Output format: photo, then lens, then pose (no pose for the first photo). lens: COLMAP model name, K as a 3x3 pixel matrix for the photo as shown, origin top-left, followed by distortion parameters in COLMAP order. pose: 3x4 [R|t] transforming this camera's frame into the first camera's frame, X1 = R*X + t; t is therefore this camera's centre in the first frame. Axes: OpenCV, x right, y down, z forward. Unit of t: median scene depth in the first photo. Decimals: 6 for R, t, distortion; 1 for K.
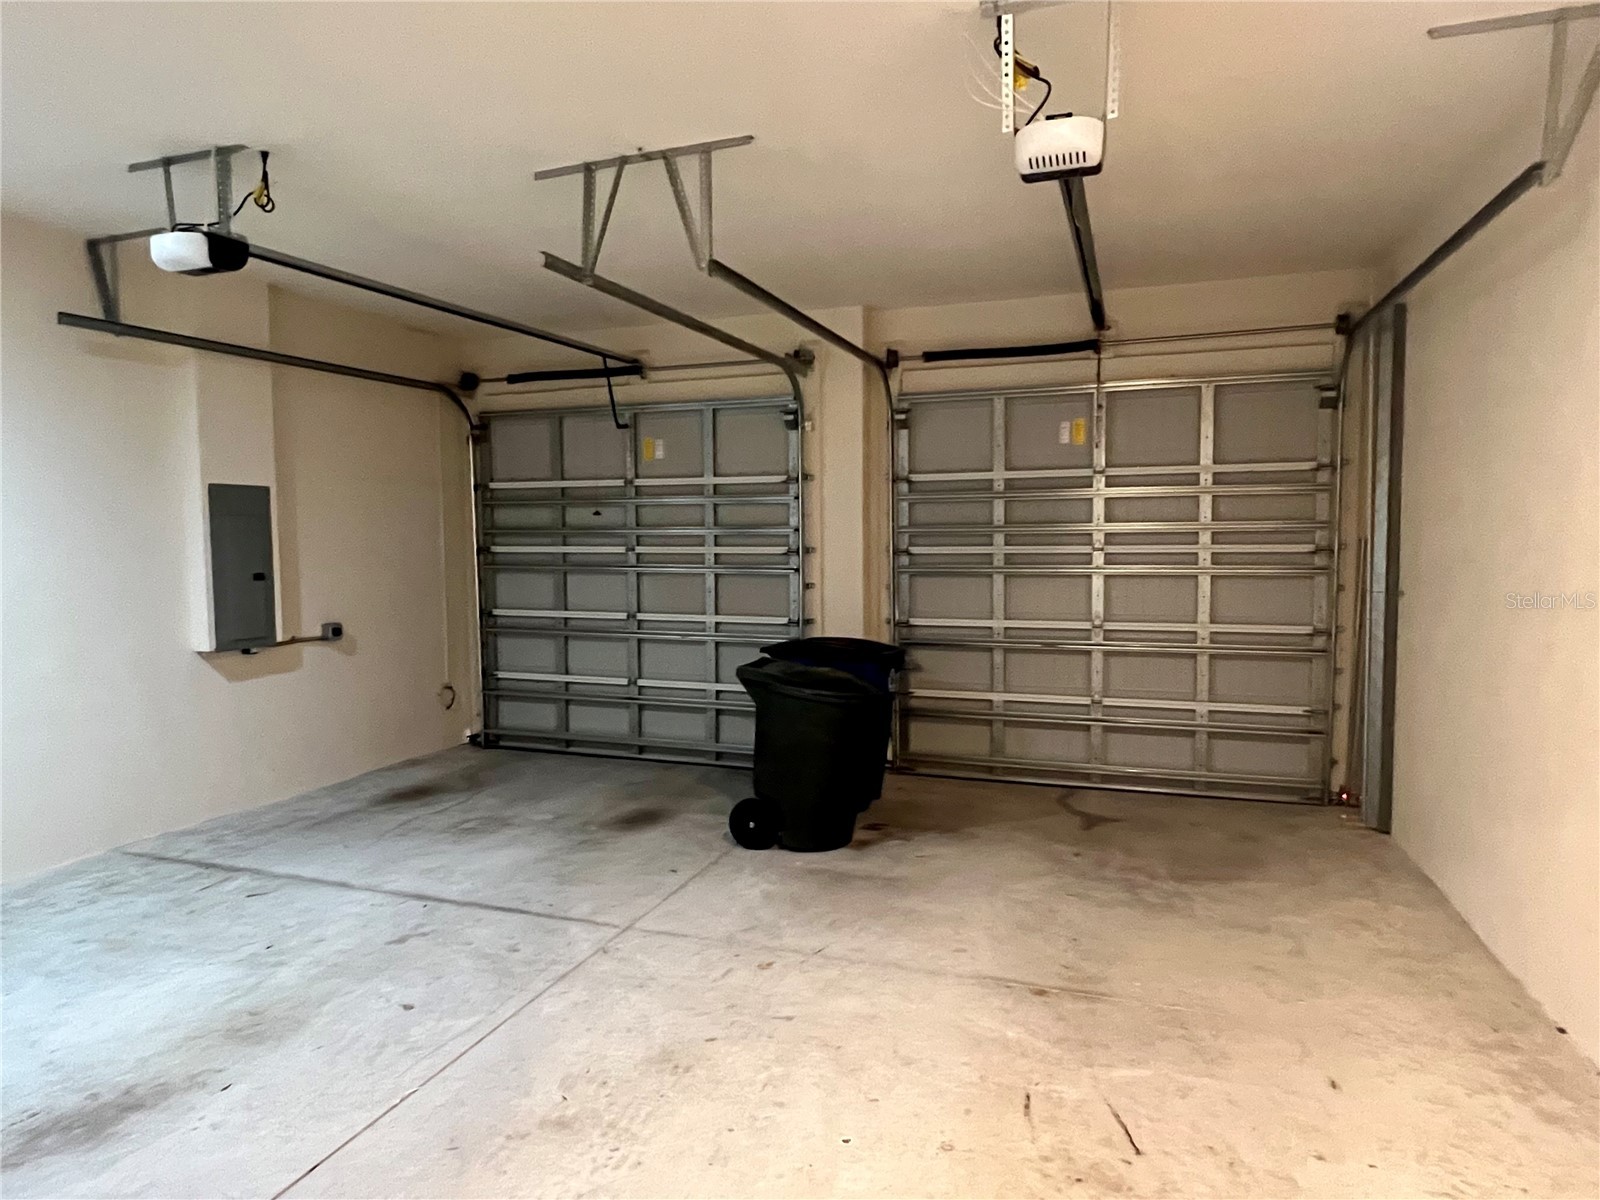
lens RADIAL K [[968.9, 0, 800.0], [0, 968.9, 600.0], [0, 0, 1]] dist [-0.004756, -0.000651]
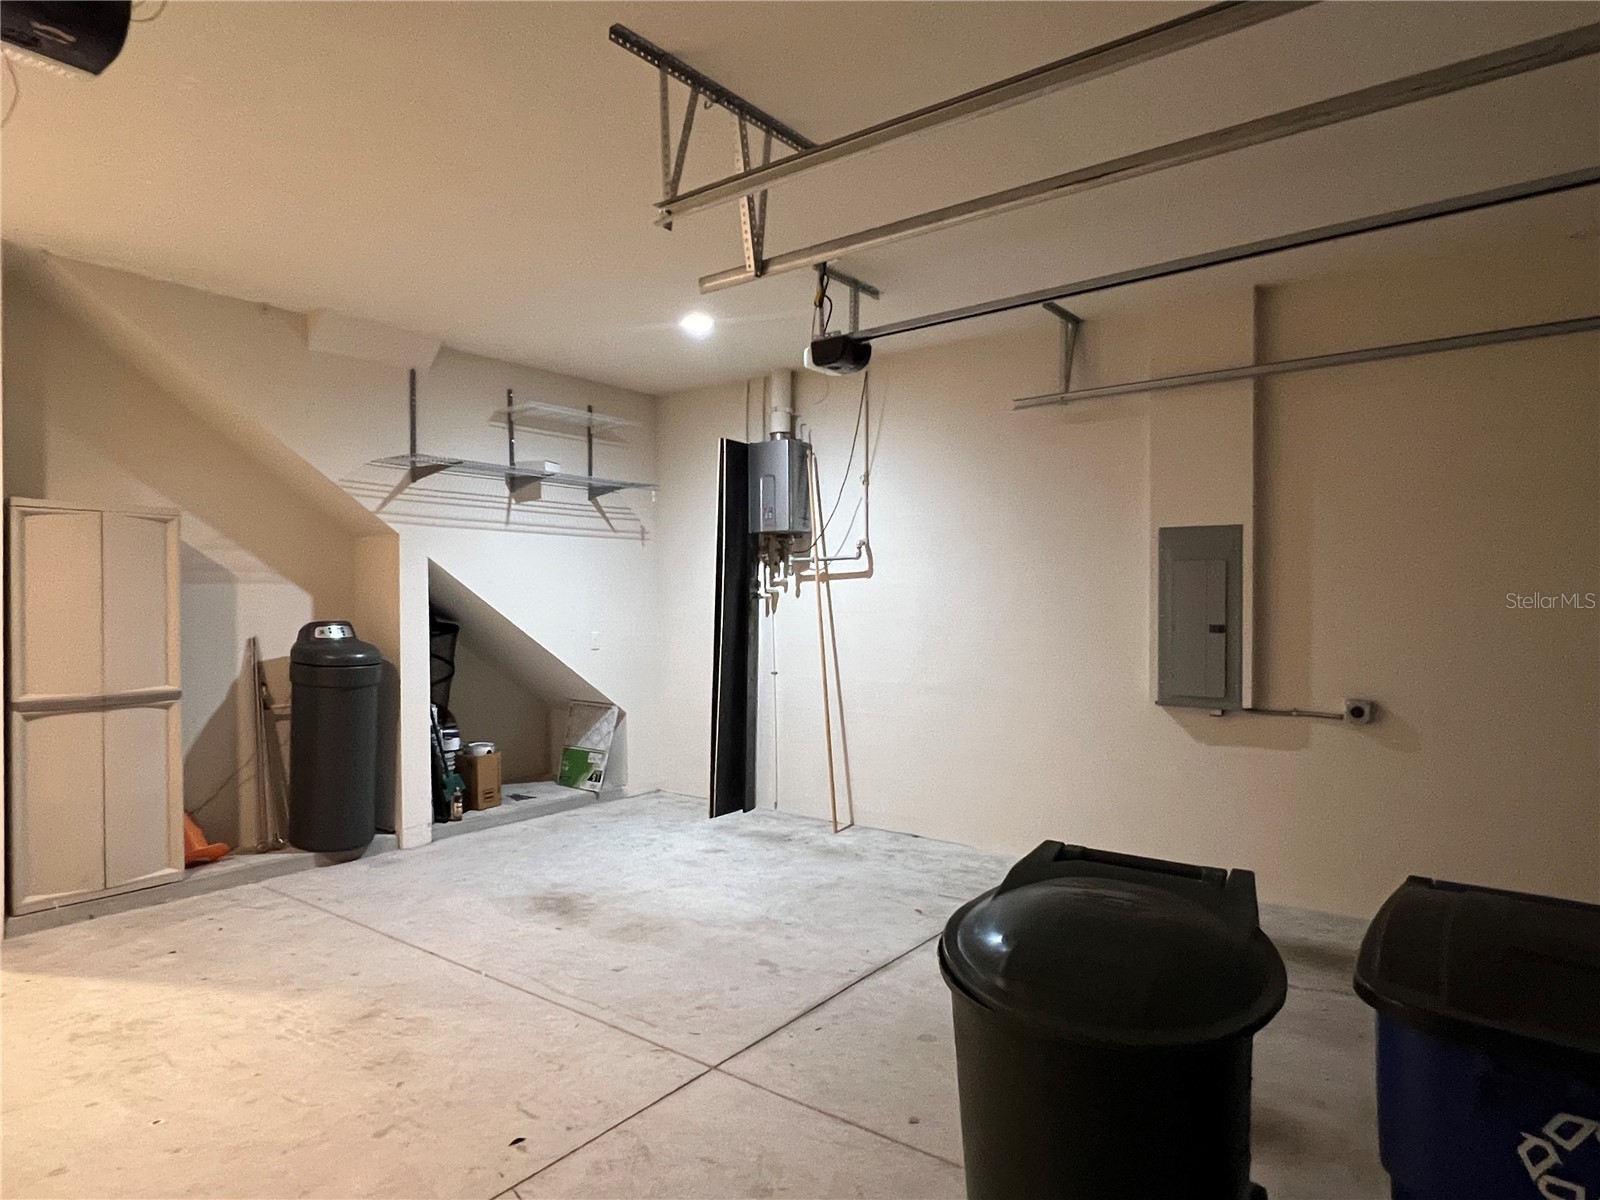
lens RADIAL K [[968.9, 0, 800.0], [0, 968.9, 600.0], [0, 0, 1]] dist [-0.004756, -0.000651]
pose [[-0.316676, 0.007788, -0.948502, 0.574644], [-0.060593, 0.997758, 0.028422, -0.076145], [0.946596, 0.066473, -0.315494, 1.344777]]
